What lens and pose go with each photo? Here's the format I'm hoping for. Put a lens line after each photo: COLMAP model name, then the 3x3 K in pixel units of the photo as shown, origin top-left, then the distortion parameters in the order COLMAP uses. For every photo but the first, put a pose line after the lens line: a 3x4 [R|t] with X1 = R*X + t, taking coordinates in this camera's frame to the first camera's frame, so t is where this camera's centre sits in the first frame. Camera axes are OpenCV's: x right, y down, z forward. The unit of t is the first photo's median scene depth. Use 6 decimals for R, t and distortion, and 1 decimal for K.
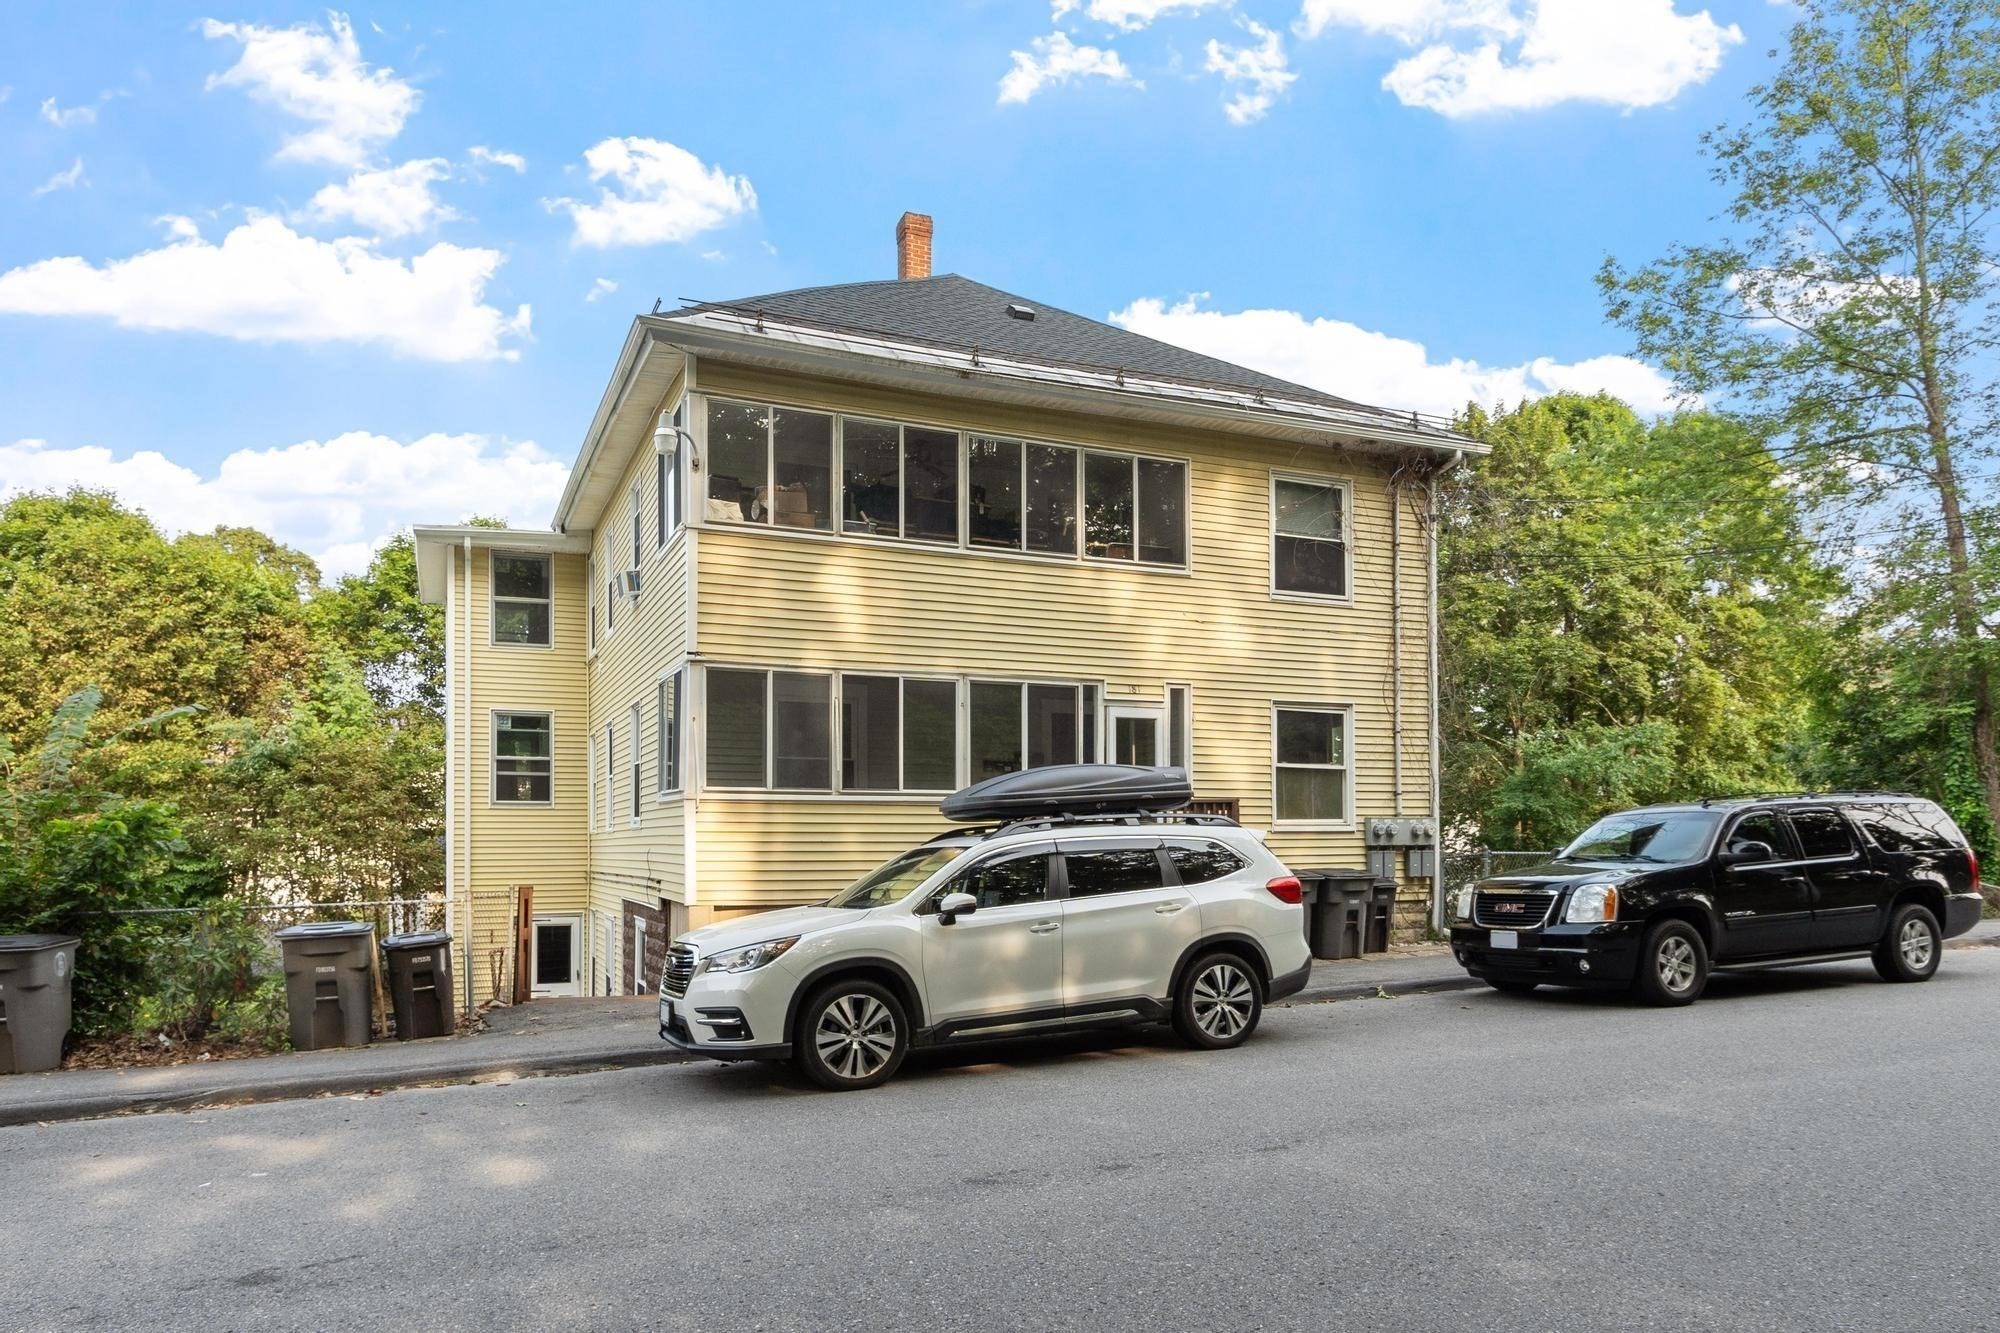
lens RADIAL K [[1280.7, 0, 998.7], [0, 1280.7, 827.8], [0, 0, 1]] dist [0.002930, 0.000680]
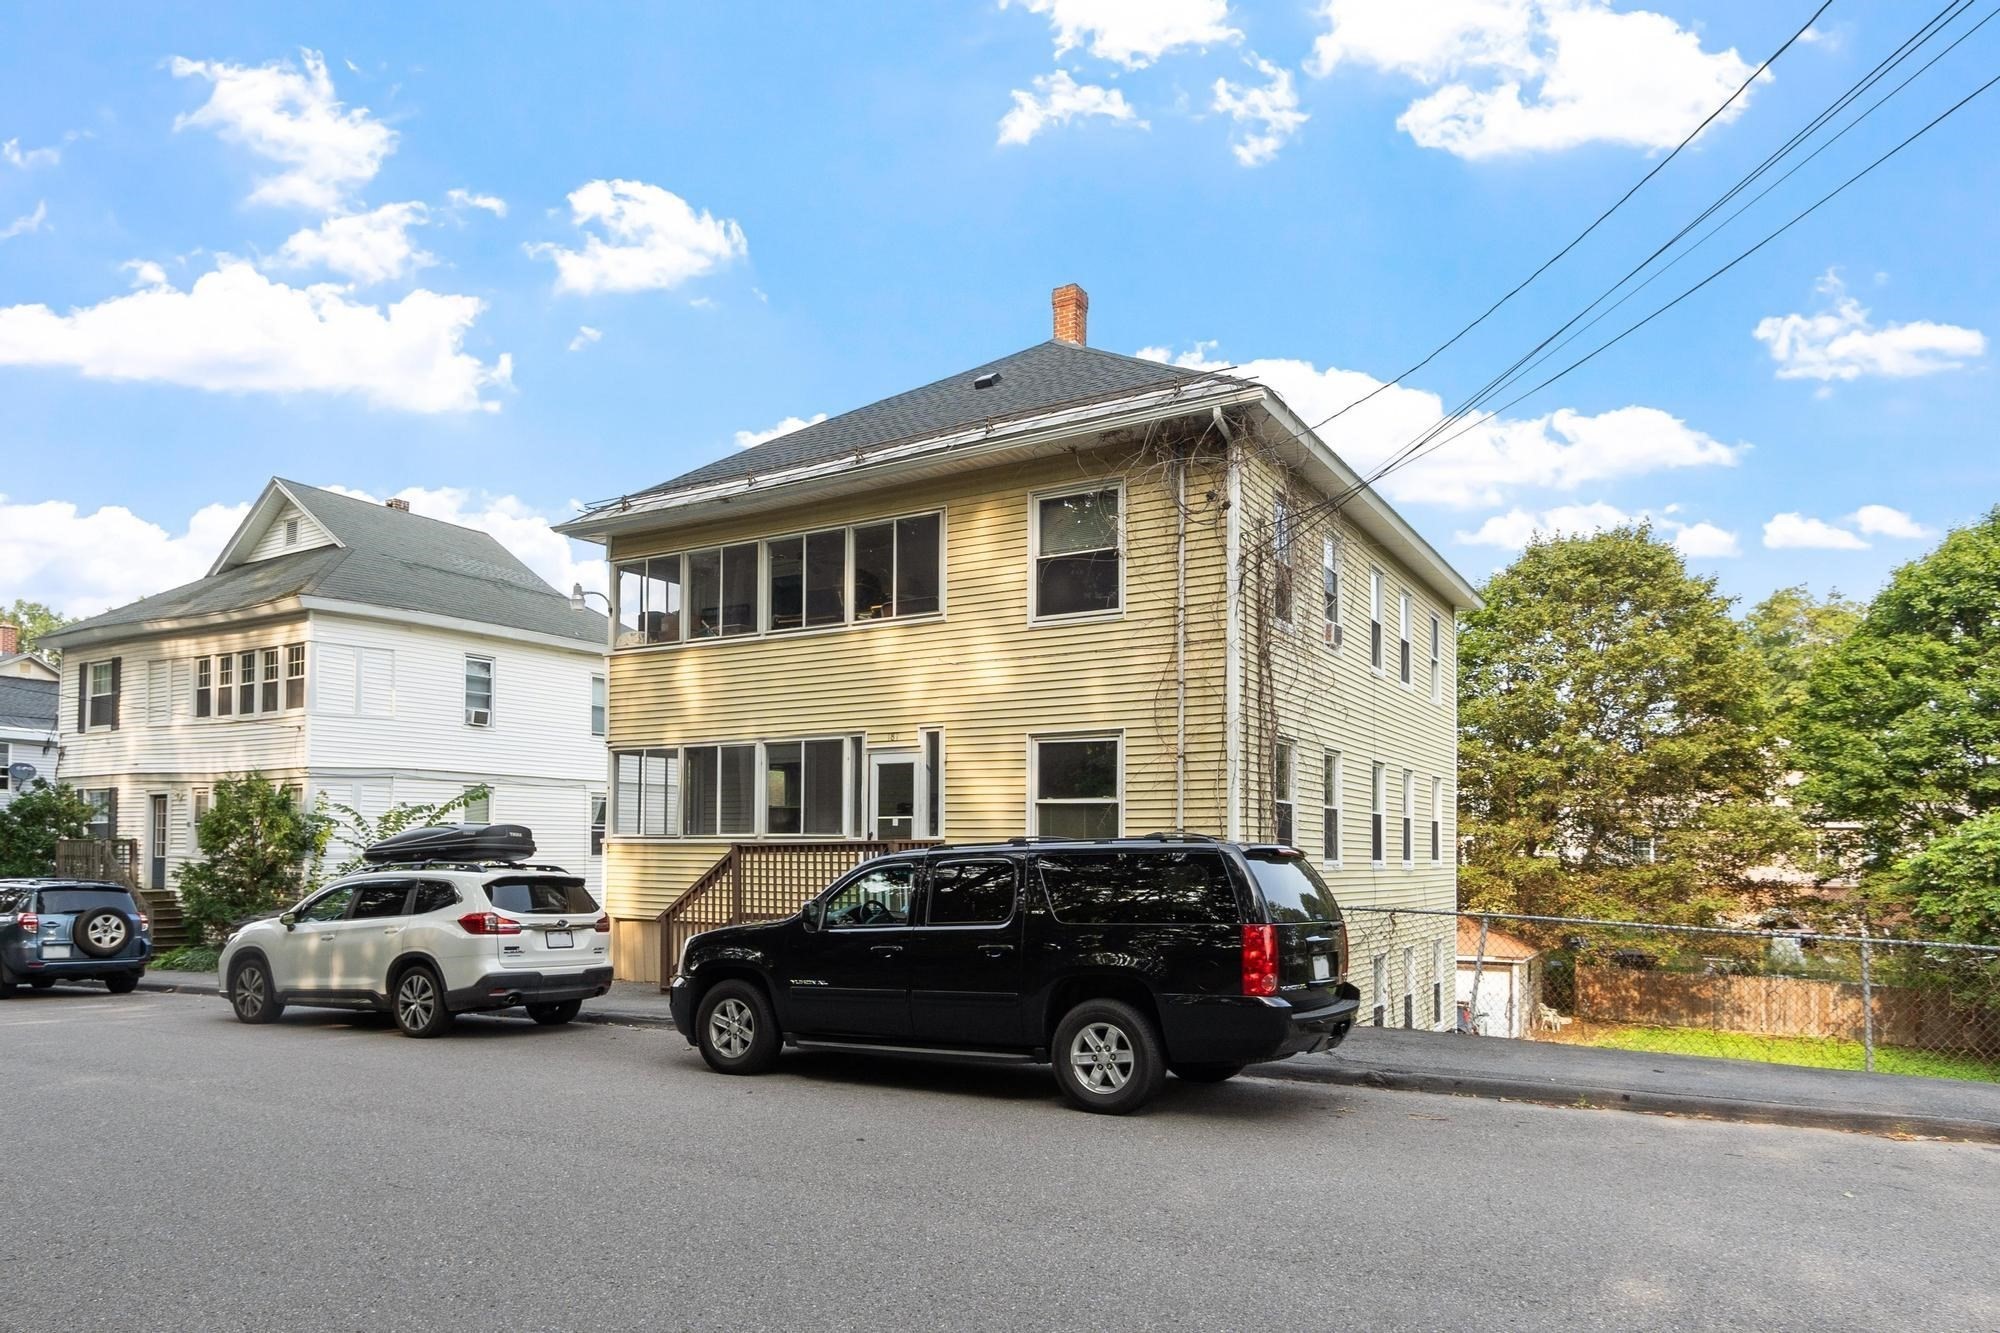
lens RADIAL K [[1287.4, 0, 1000.2], [0, 1287.4, 810.8], [0, 0, 1]] dist [0.002182, 0.000745]
pose [[0.572295, -0.020359, -0.819795, 1.077502], [0.000927, 0.999707, -0.024180, -0.021165], [0.820047, 0.013078, 0.572147, 0.479133]]
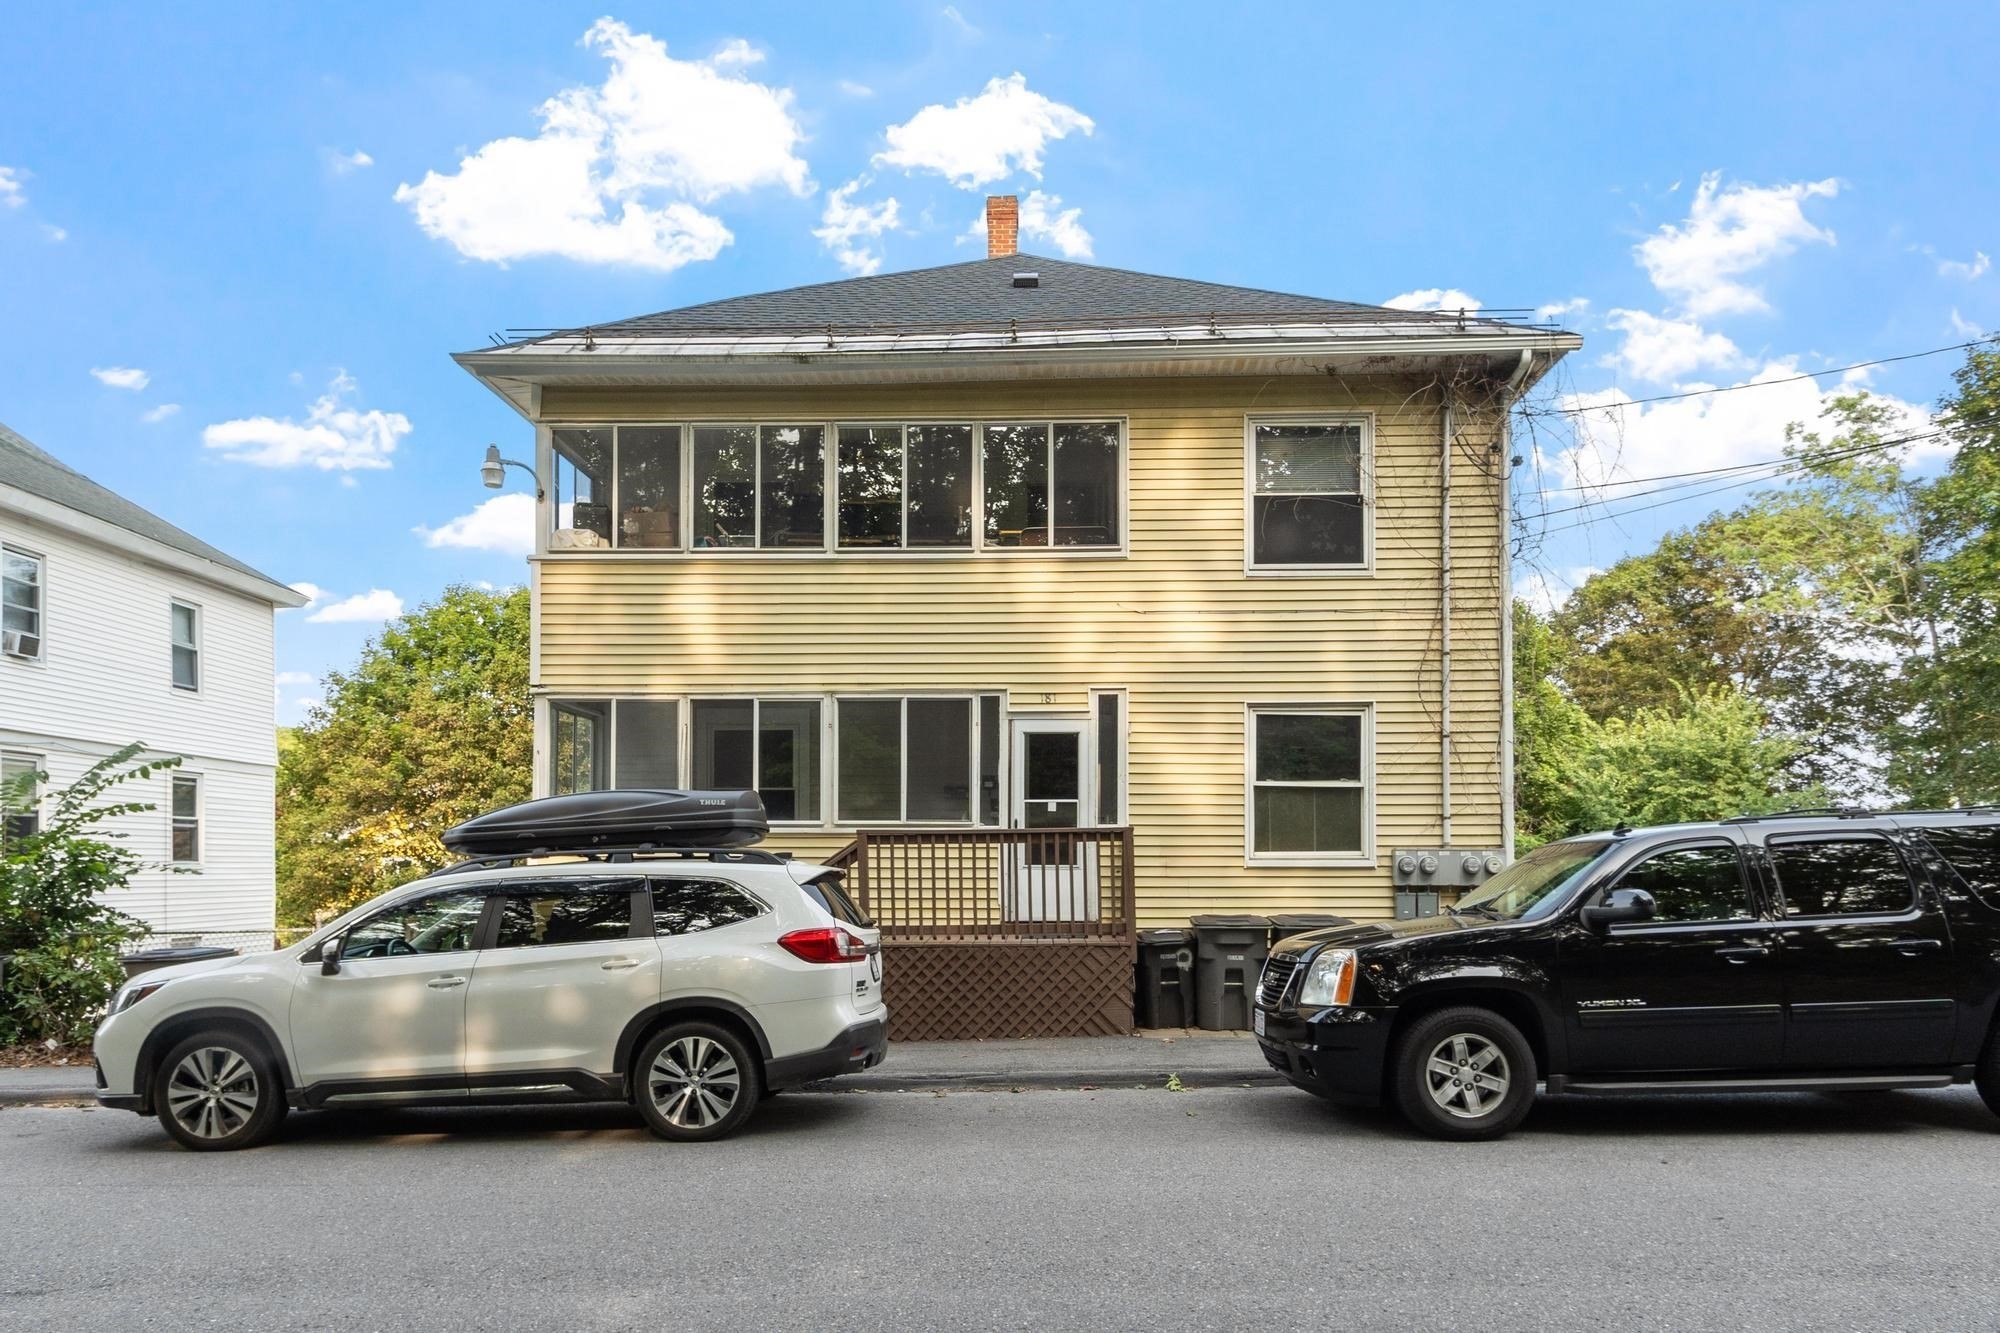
lens RADIAL K [[1265.5, 0, 998.1], [0, 1265.5, 853.6], [0, 0, 1]] dist [0.005826, 0.001426]
pose [[0.902776, -0.000460, -0.430111, 0.452906], [-0.000532, 0.999997, -0.002185, -0.003986], [0.430111, 0.002202, 0.902773, 0.241377]]
